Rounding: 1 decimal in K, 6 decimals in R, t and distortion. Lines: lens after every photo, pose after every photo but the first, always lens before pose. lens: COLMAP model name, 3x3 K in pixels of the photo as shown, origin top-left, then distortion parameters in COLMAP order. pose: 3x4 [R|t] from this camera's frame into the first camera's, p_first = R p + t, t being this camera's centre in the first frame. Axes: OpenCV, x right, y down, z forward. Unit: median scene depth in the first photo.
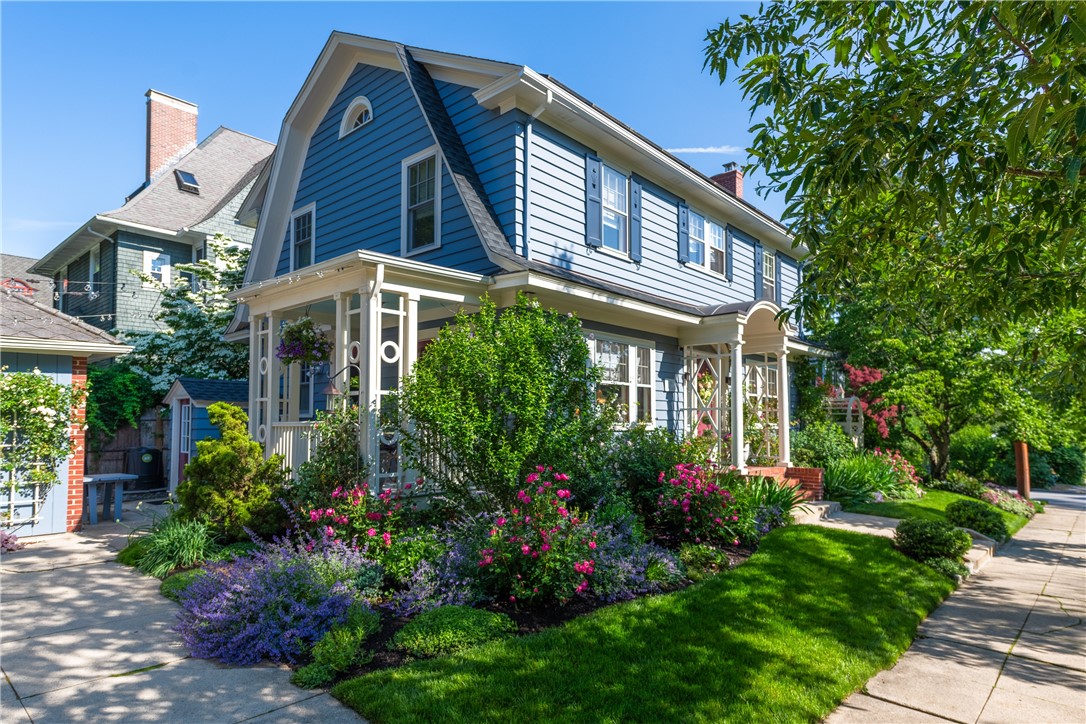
lens RADIAL K [[617.0, 0, 545.8], [0, 617.0, 405.1], [0, 0, 1]] dist [-0.000287, 0.000364]
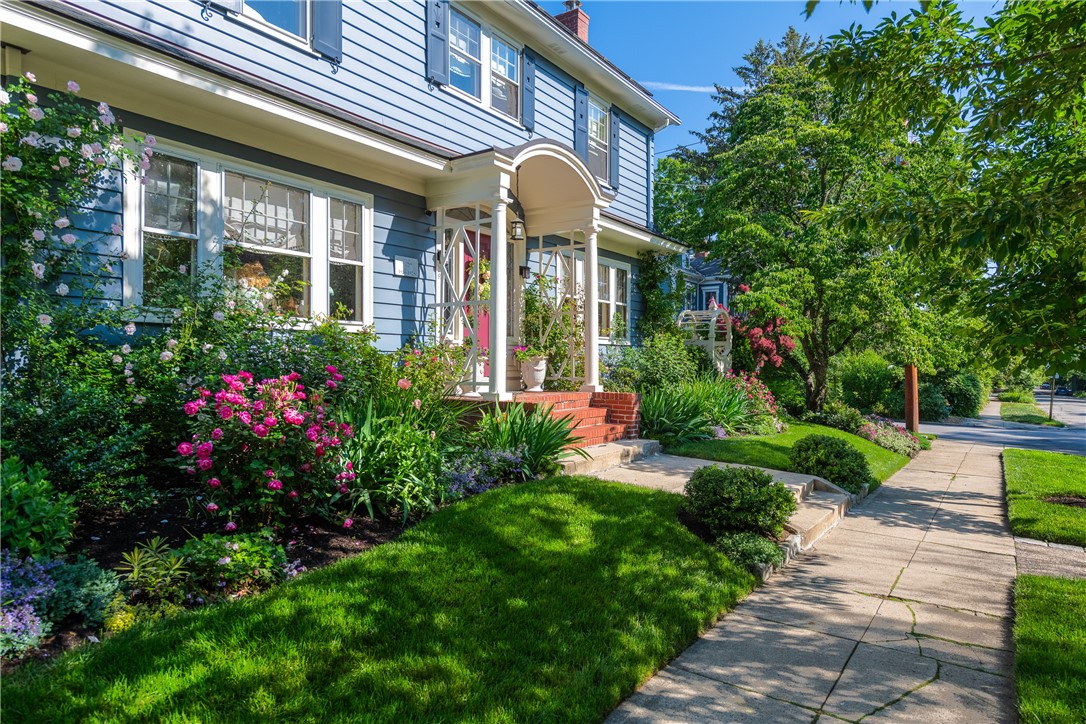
lens RADIAL K [[682.6, 0, 543.0], [0, 682.6, 362.0], [0, 0, 1]] dist [0.017109, -0.000088]
pose [[0.989181, 0.001771, 0.146693, 0.274763], [-0.007271, 0.999290, 0.036963, 0.047175], [-0.146523, -0.037629, 0.988491, 0.297357]]
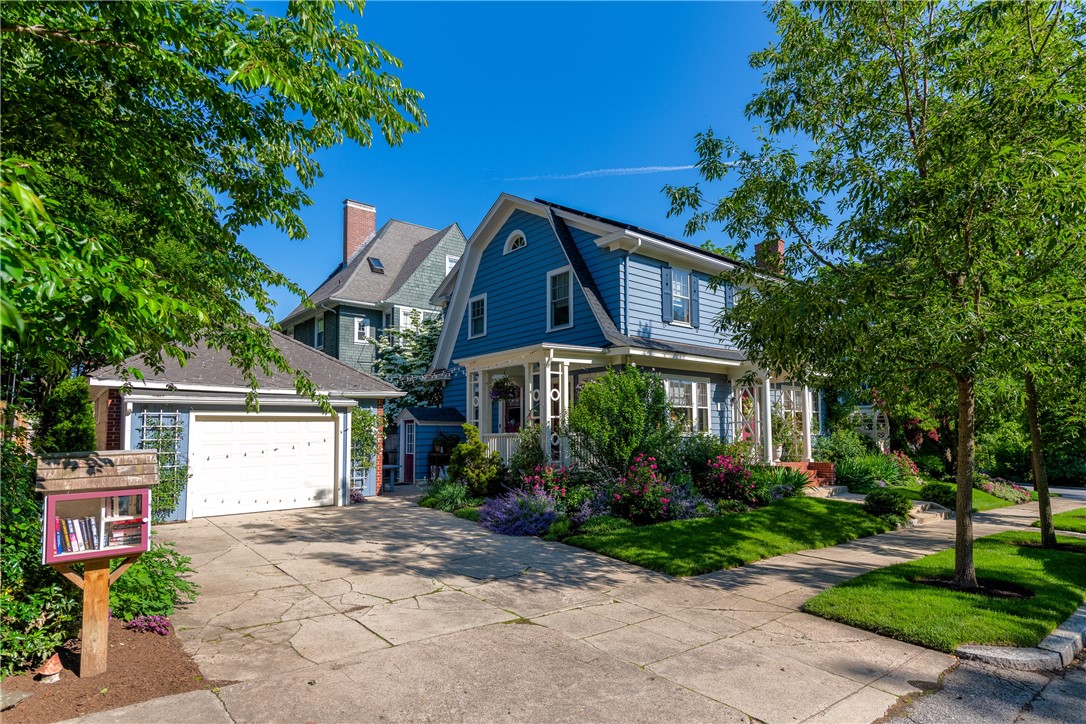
lens RADIAL K [[558.9, 0, 559.0], [0, 558.9, 409.3], [0, 0, 1]] dist [0.029979, 0.000021]
pose [[0.992642, -0.015459, -0.120092, -0.028604], [0.013792, 0.999797, -0.014705, -0.012344], [0.120295, 0.012940, 0.992654, -0.444356]]
